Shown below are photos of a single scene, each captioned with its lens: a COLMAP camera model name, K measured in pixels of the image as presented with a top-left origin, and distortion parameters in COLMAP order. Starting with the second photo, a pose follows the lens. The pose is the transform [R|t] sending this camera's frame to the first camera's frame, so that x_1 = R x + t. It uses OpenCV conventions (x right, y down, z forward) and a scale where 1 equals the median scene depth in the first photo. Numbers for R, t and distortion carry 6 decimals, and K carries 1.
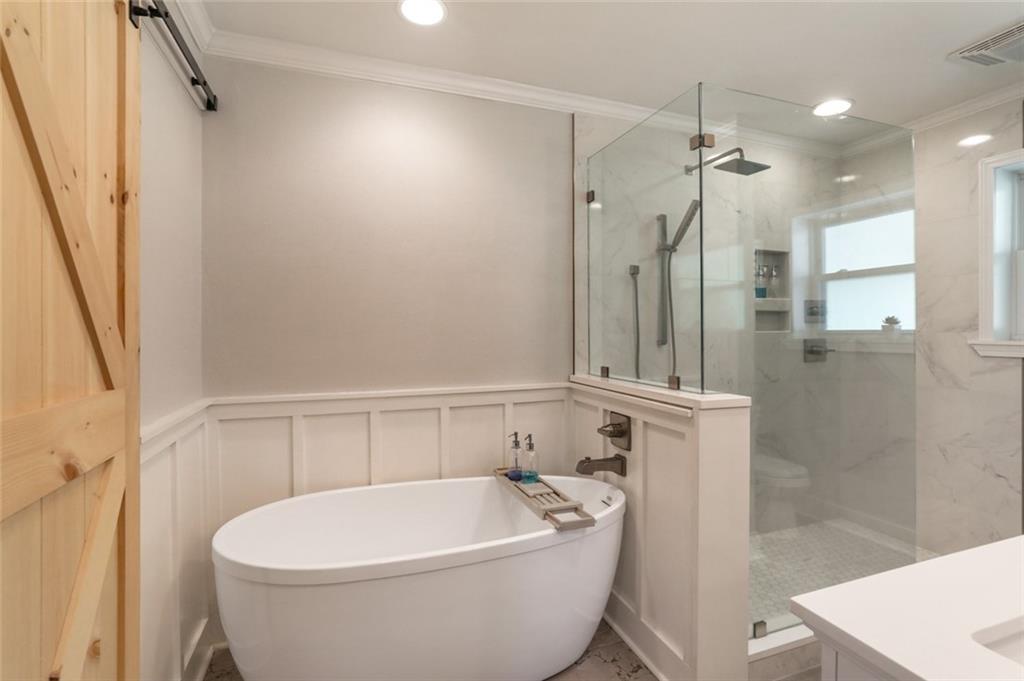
lens RADIAL K [[503.4, 0, 519.4], [0, 503.4, 330.5], [0, 0, 1]] dist [-0.032418, 0.012142]
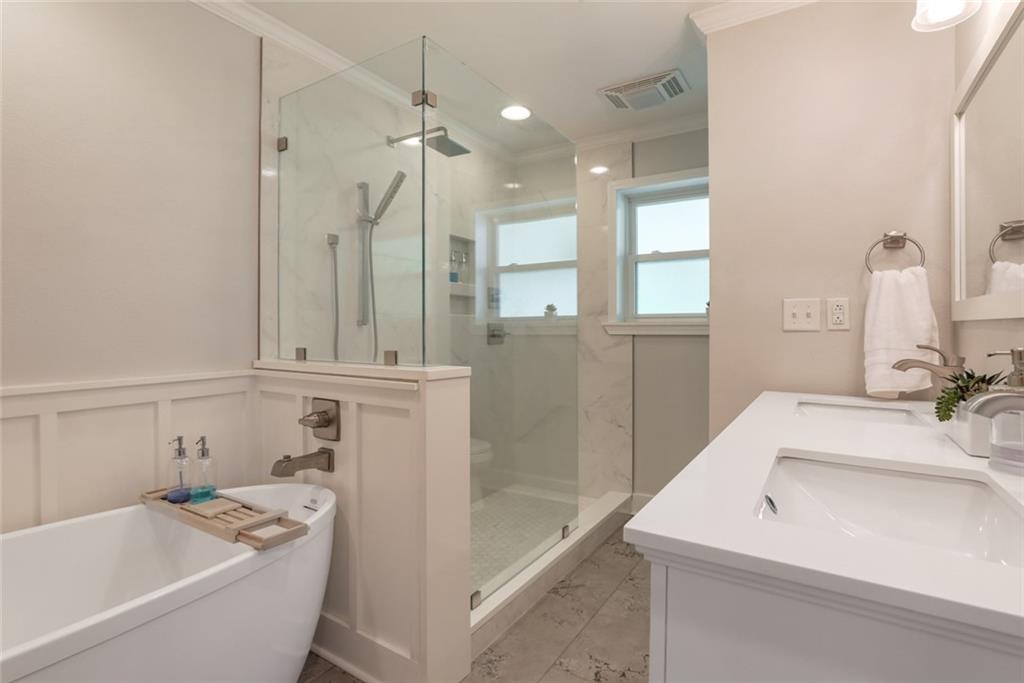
lens RADIAL K [[503.4, 0, 519.4], [0, 503.4, 331.5], [0, 0, 1]] dist [-0.032418, 0.012142]
pose [[0.789070, -0.000578, 0.614302, -0.057409], [0.007893, 0.999927, -0.009197, 0.055730], [-0.614252, 0.012105, 0.789017, 0.114151]]
